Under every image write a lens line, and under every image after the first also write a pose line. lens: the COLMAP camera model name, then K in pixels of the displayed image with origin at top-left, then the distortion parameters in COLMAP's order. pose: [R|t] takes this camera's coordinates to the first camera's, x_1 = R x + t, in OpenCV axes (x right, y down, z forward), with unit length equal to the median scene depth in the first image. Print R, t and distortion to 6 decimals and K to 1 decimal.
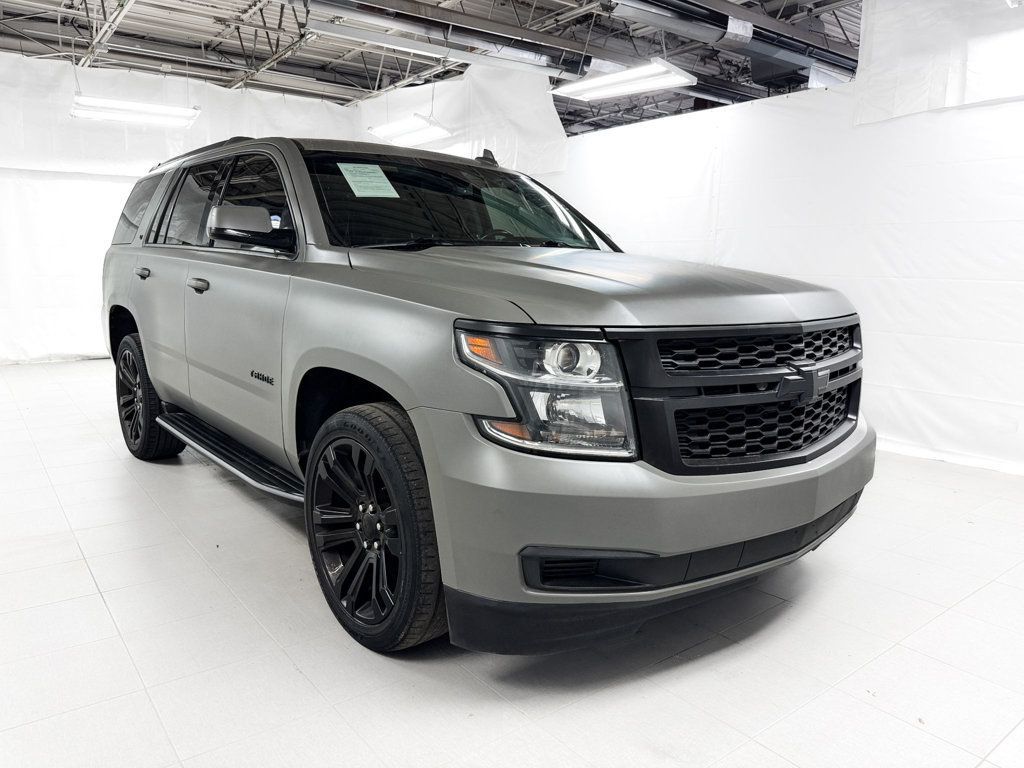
lens RADIAL K [[722.9, 0, 512.0], [0, 722.9, 384.0], [0, 0, 1]] dist [0.063053, -0.075245]
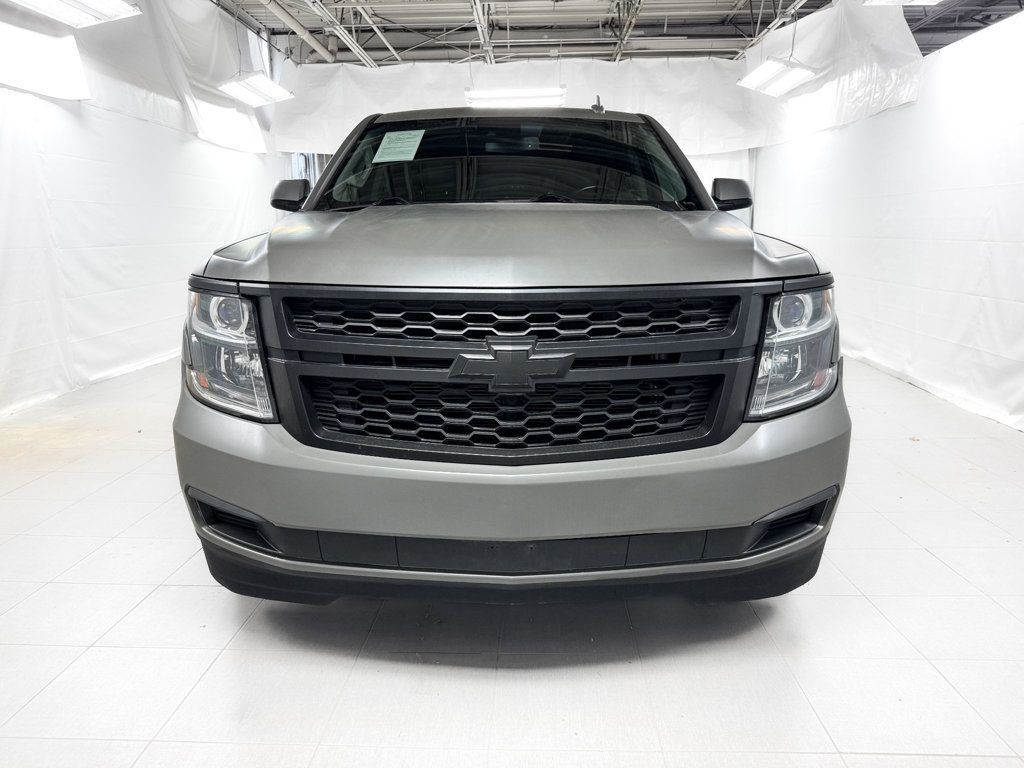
lens RADIAL K [[722.9, 0, 512.0], [0, 722.9, 384.0], [0, 0, 1]] dist [0.063053, -0.075245]
pose [[0.770171, 0.116976, -0.627019, 0.641061], [-0.089901, 0.993134, 0.074852, -0.029146], [0.631470, -0.001279, 0.775399, 0.282828]]
